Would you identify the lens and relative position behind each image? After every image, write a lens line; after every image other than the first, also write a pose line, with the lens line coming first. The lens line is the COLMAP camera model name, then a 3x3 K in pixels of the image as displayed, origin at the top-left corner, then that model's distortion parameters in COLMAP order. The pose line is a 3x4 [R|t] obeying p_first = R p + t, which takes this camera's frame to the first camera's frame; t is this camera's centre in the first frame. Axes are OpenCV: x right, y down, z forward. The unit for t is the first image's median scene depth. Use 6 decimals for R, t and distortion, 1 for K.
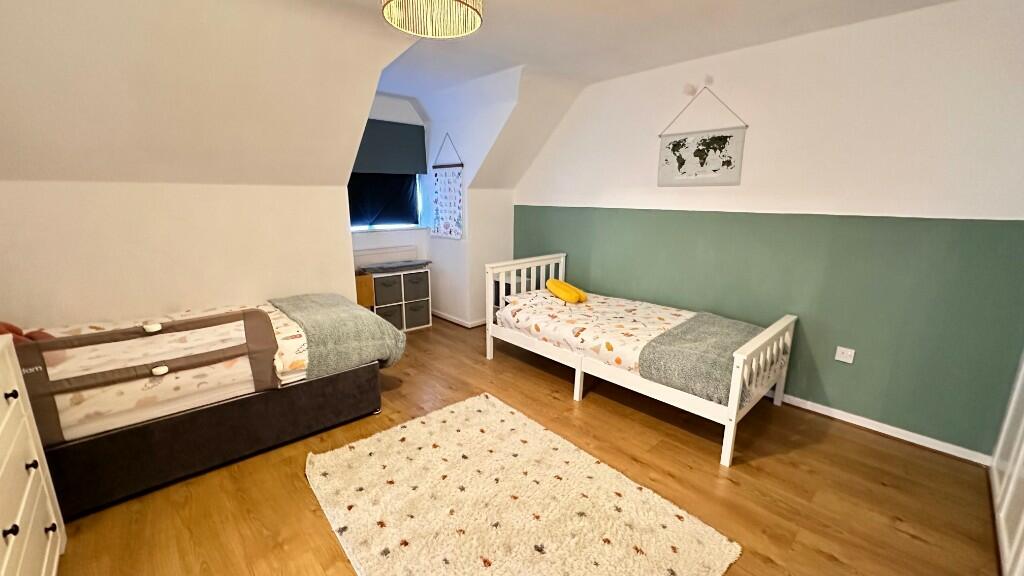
lens RADIAL K [[409.1, 0, 512.0], [0, 409.1, 288.0], [0, 0, 1]] dist [-0.002634, -0.000124]
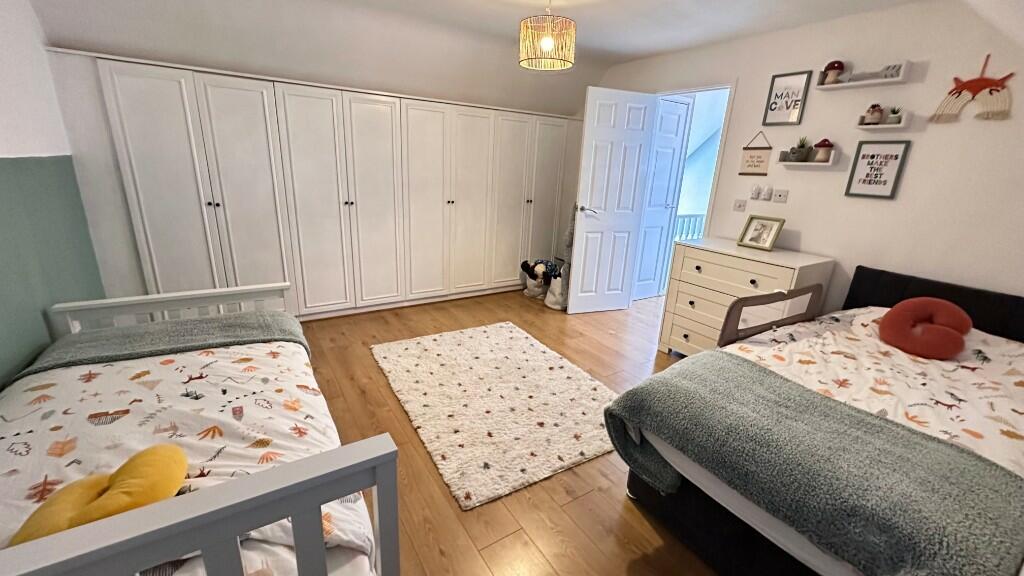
lens RADIAL K [[409.1, 0, 512.0], [0, 409.1, 288.0], [0, 0, 1]] dist [-0.002634, -0.000124]
pose [[-0.982673, -0.104283, 0.153229, -0.228207], [-0.014245, 0.866756, 0.498529, -0.370585], [-0.184801, 0.487708, -0.853223, 1.639736]]
